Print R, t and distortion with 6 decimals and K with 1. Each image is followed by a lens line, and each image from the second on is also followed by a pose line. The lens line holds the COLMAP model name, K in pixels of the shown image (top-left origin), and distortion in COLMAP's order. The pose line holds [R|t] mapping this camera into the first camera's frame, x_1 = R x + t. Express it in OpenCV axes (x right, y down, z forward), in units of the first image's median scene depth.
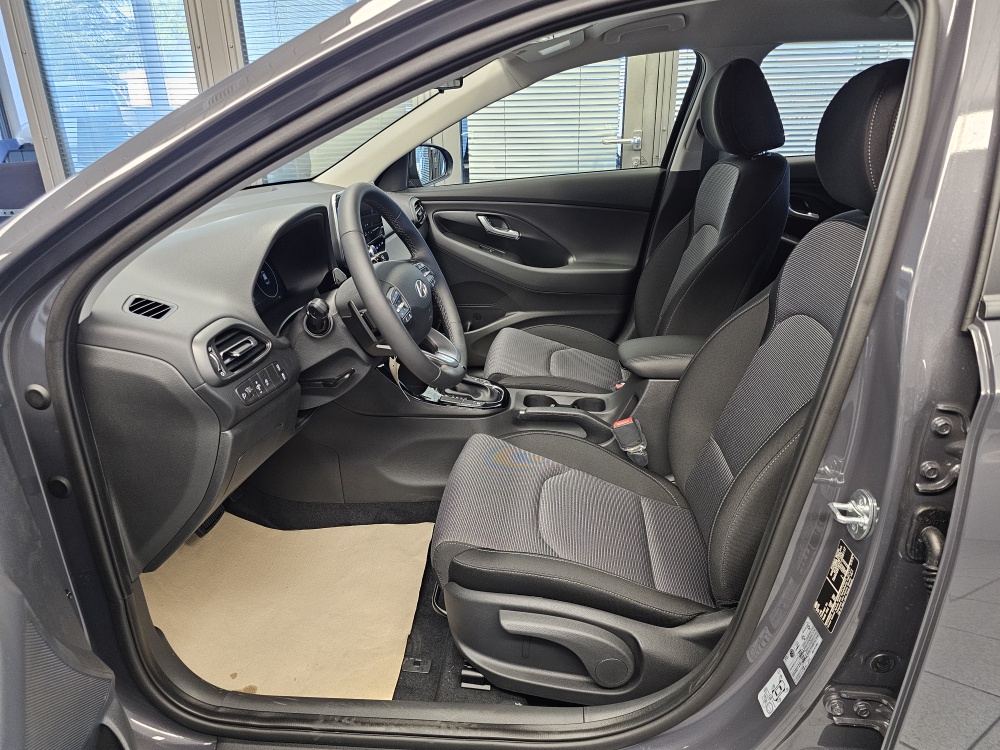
lens RADIAL K [[679.6, 0, 513.4], [0, 679.6, 372.3], [0, 0, 1]] dist [0.042230, -0.053477]
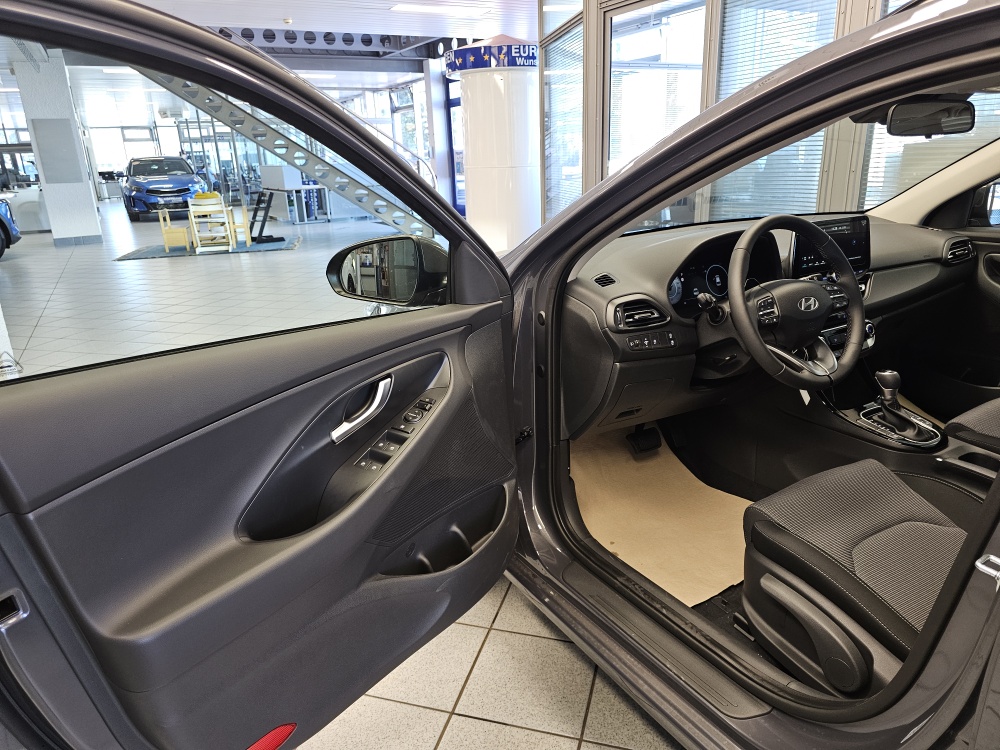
lens RADIAL K [[679.6, 0, 485.9], [0, 679.6, 379.0], [0, 0, 1]] dist [0.042230, -0.053477]
pose [[0.567599, 0.252593, -0.783599, 0.590968], [-0.272301, 0.955804, 0.110862, 0.026437], [0.776970, 0.150450, 0.611295, -0.177828]]
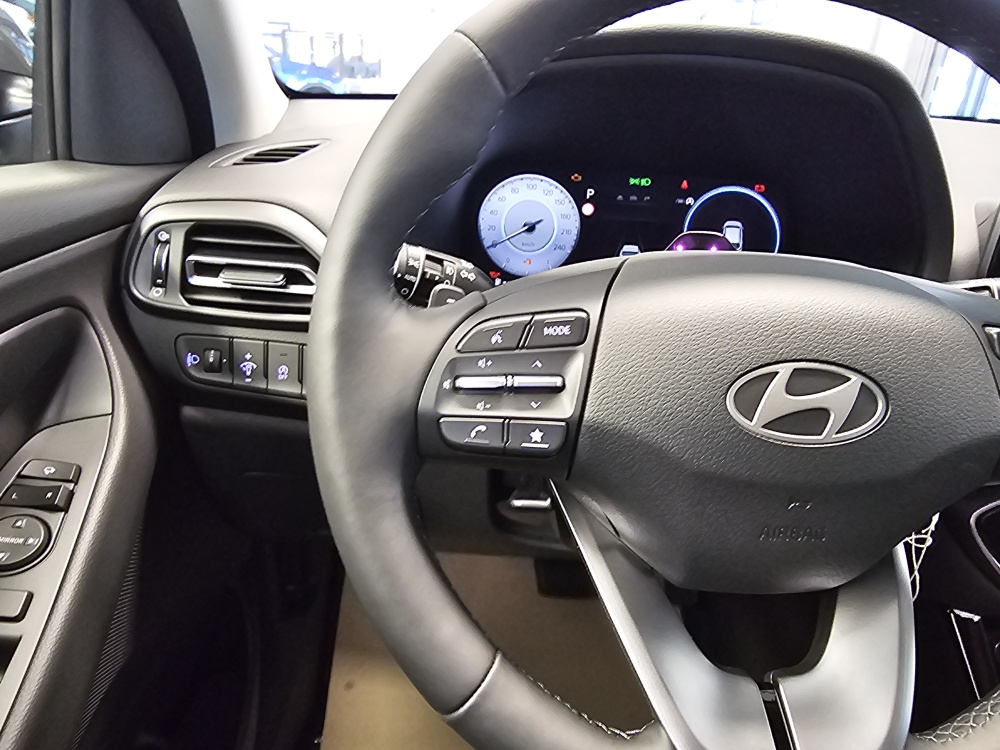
lens RADIAL K [[674.3, 0, 492.5], [0, 674.3, 370.0], [0, 0, 1]] dist [0.020612, -0.014335]
pose [[0.094801, 0.409847, -0.907214, 0.053969], [-0.412108, 0.845721, 0.339003, -0.186911], [0.906190, 0.341733, 0.249076, 0.971419]]
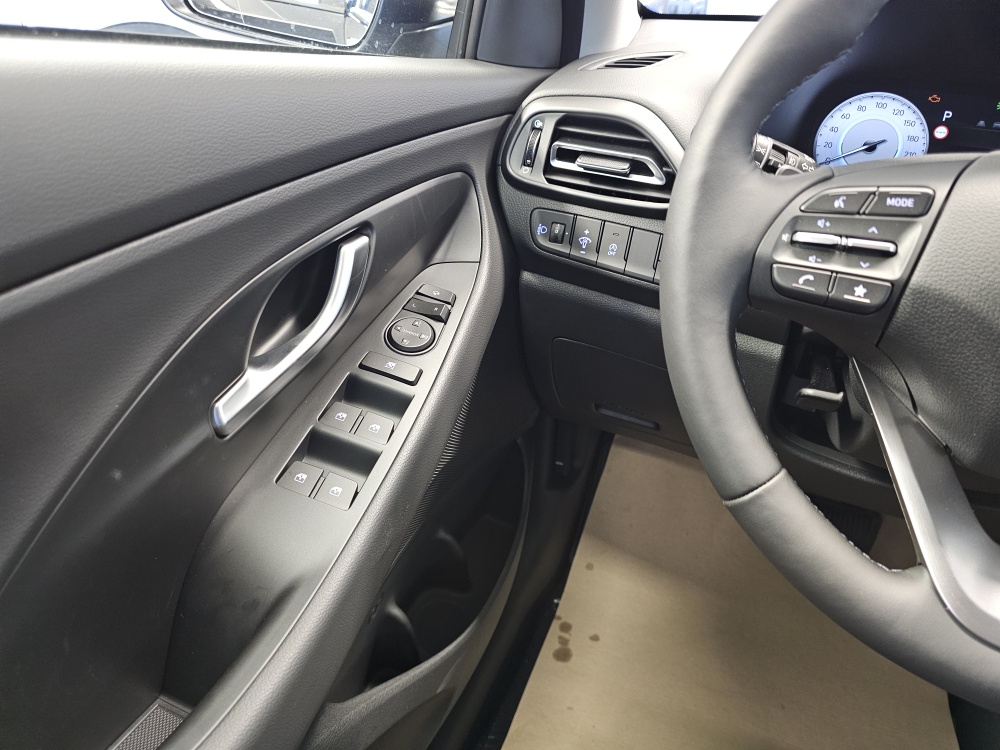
lens RADIAL K [[679.6, 0, 497.1], [0, 679.6, 371.2], [0, 0, 1]] dist [0.042230, -0.053477]
pose [[-0.310371, 0.448520, -0.838152, 0.145048], [-0.396087, 0.740497, 0.542935, -0.159761], [0.864167, 0.500493, -0.052176, 0.955971]]
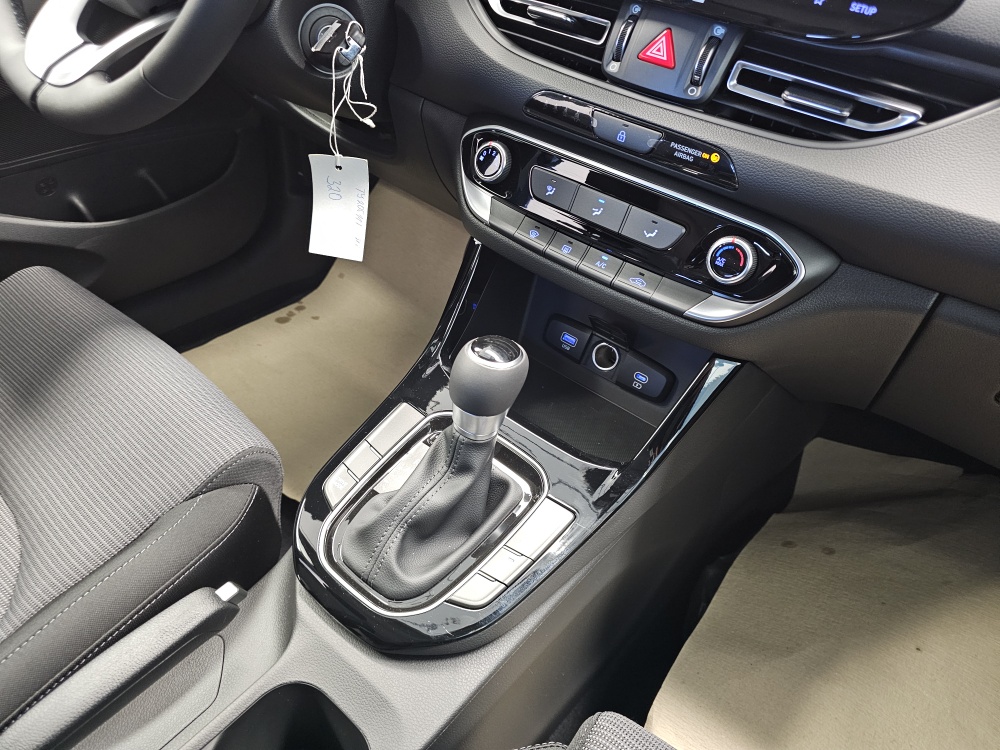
lens RADIAL K [[679.6, 0, 499.4], [0, 679.6, 372.2], [0, 0, 1]] dist [0.042230, -0.053477]
pose [[-0.570239, 0.483826, -0.663882, 0.148177], [-0.384990, 0.556510, 0.736260, -0.389224], [0.725679, 0.675432, -0.131076, 1.635435]]
